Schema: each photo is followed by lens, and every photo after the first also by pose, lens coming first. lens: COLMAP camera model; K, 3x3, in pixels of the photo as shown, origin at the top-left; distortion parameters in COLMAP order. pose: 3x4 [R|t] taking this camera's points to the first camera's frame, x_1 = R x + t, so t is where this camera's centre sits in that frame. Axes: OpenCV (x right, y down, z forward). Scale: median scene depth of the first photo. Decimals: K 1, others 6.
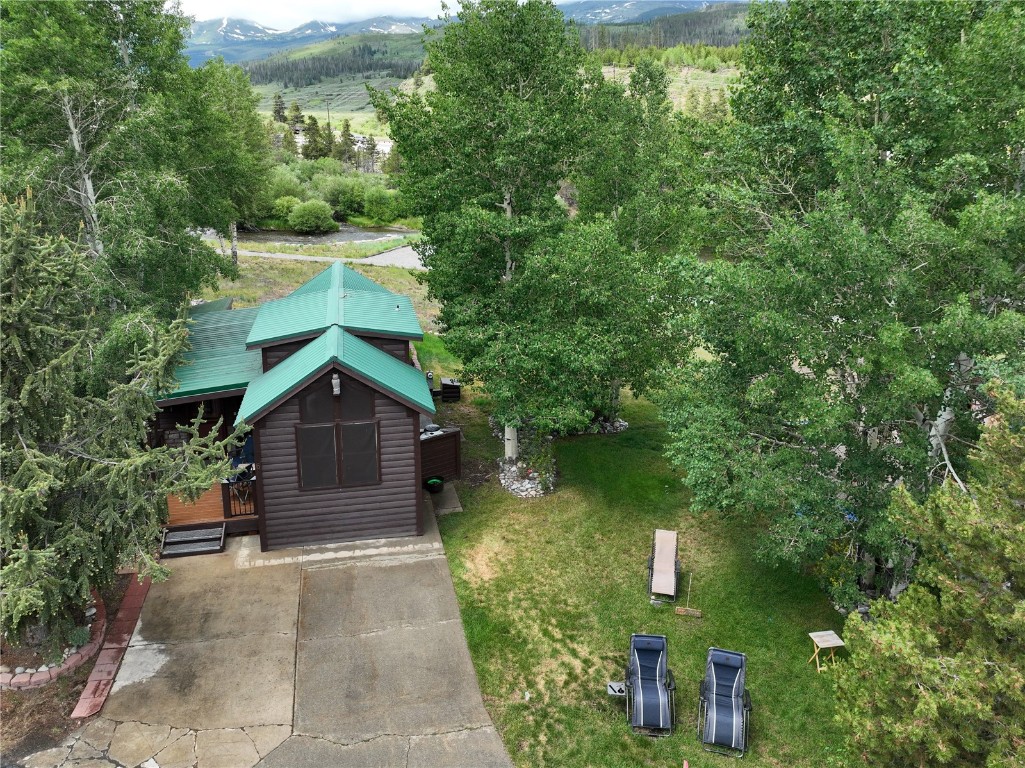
lens RADIAL K [[762.0, 0, 510.5], [0, 762.0, 375.1], [0, 0, 1]] dist [-0.013296, 0.011405]
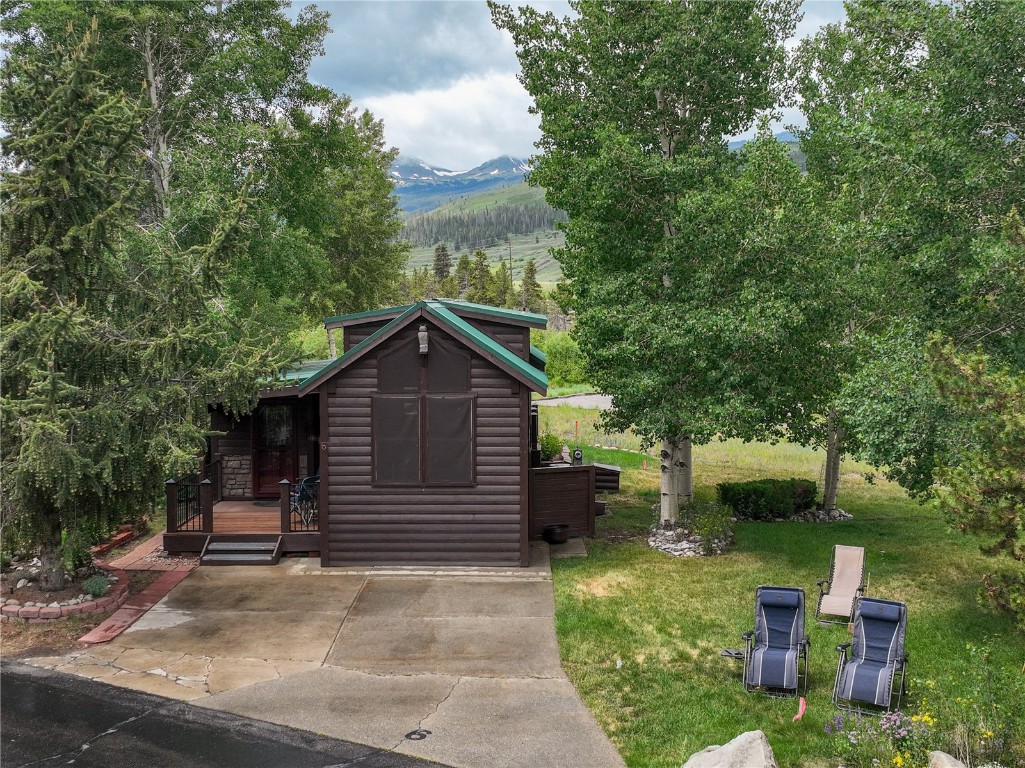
lens RADIAL K [[1087.5, 0, 514.1], [0, 1087.5, 383.8], [0, 0, 1]] dist [-0.024387, 0.000000]
pose [[0.982183, 0.031772, -0.185222, 0.072130], [-0.054318, 0.991533, -0.117952, 0.177791], [0.179906, 0.125911, 0.975592, -0.080697]]
